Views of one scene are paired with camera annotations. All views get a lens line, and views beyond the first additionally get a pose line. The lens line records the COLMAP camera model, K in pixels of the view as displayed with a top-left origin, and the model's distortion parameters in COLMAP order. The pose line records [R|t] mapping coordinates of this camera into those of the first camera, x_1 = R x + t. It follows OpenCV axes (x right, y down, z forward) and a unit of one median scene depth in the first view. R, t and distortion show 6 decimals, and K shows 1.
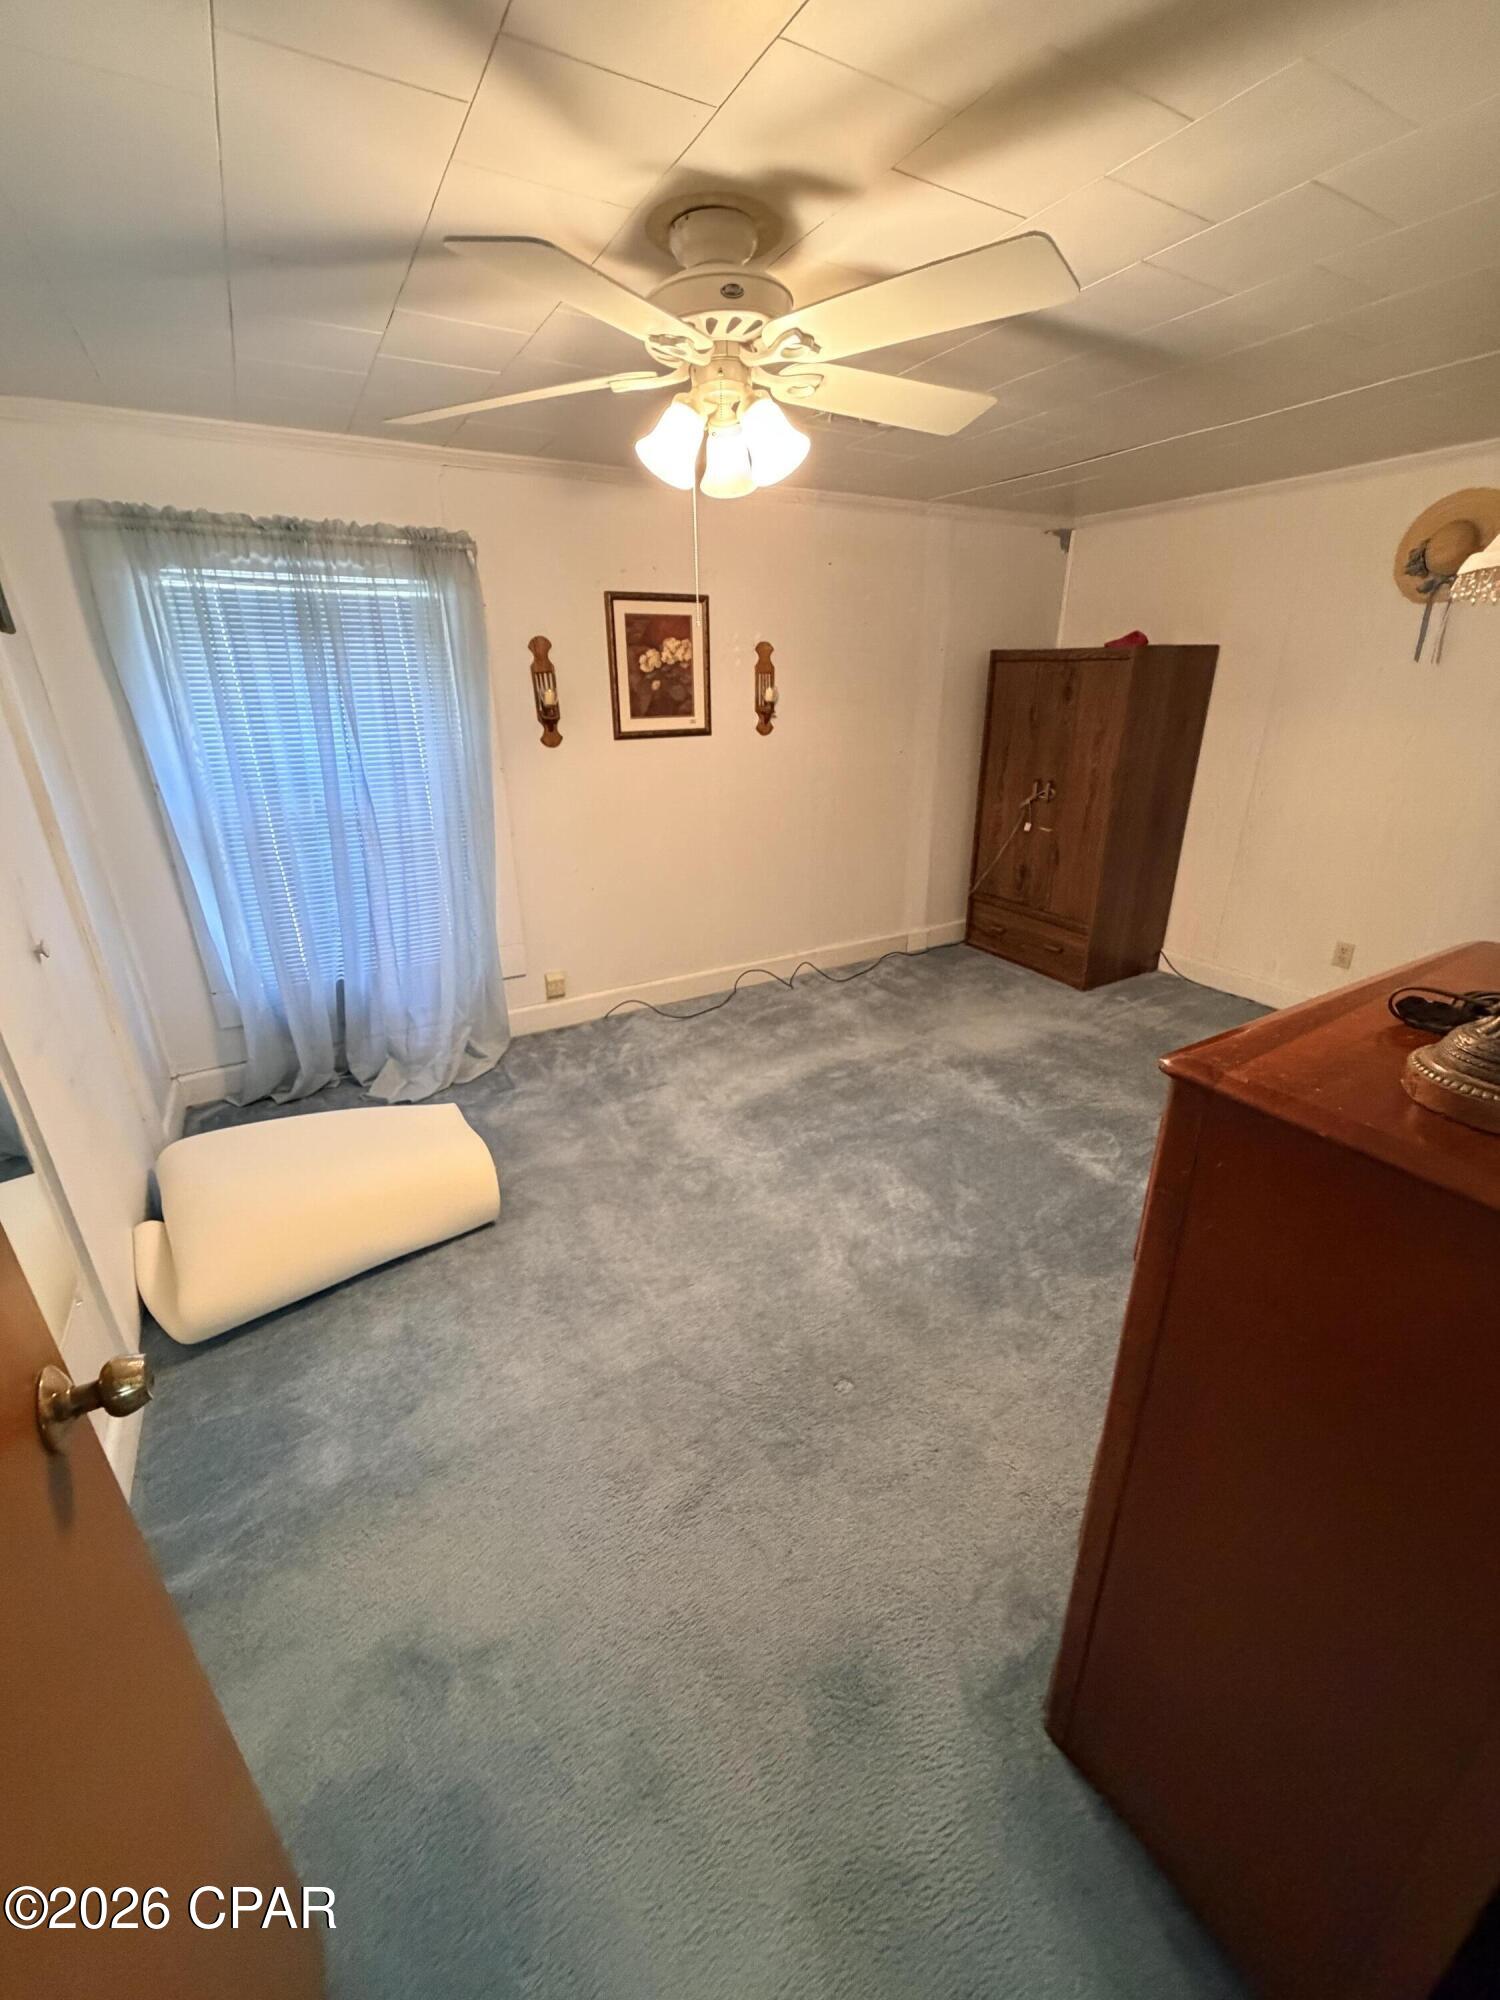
lens RADIAL K [[798.0, 0, 749.4], [0, 798.0, 995.5], [0, 0, 1]] dist [-0.000961, -0.000780]
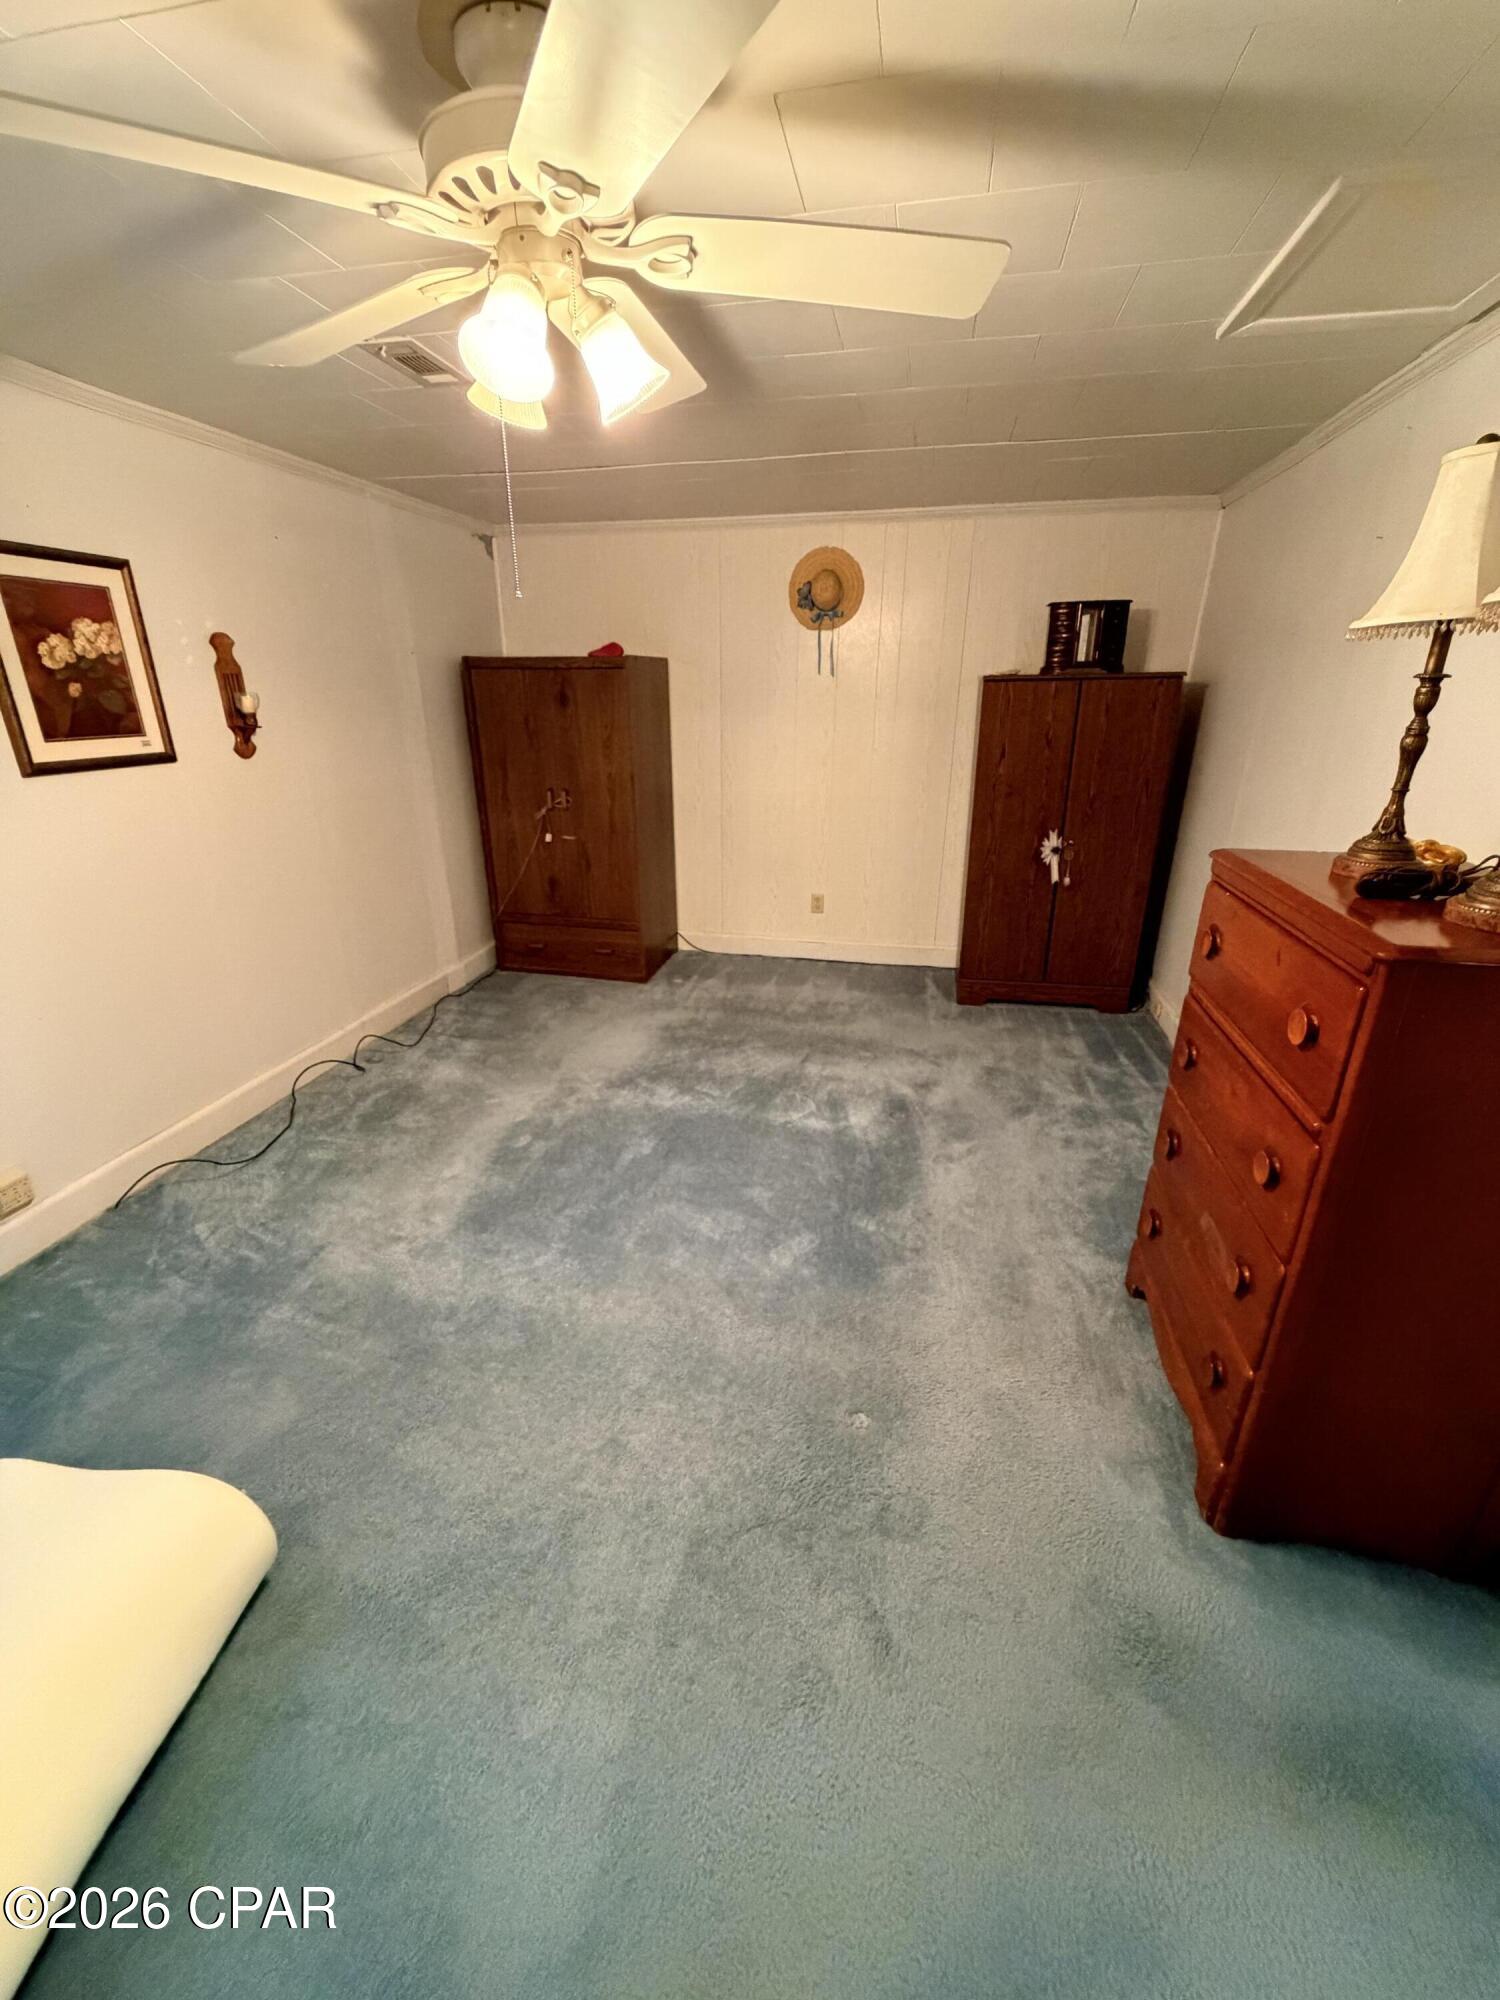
lens RADIAL K [[798.0, 0, 749.4], [0, 798.0, 995.5], [0, 0, 1]] dist [-0.000961, -0.000780]
pose [[0.671336, -0.259341, 0.694298, -0.249786], [0.272222, 0.957586, 0.094468, -0.058820], [-0.689350, 0.125583, 0.713460, 0.178971]]
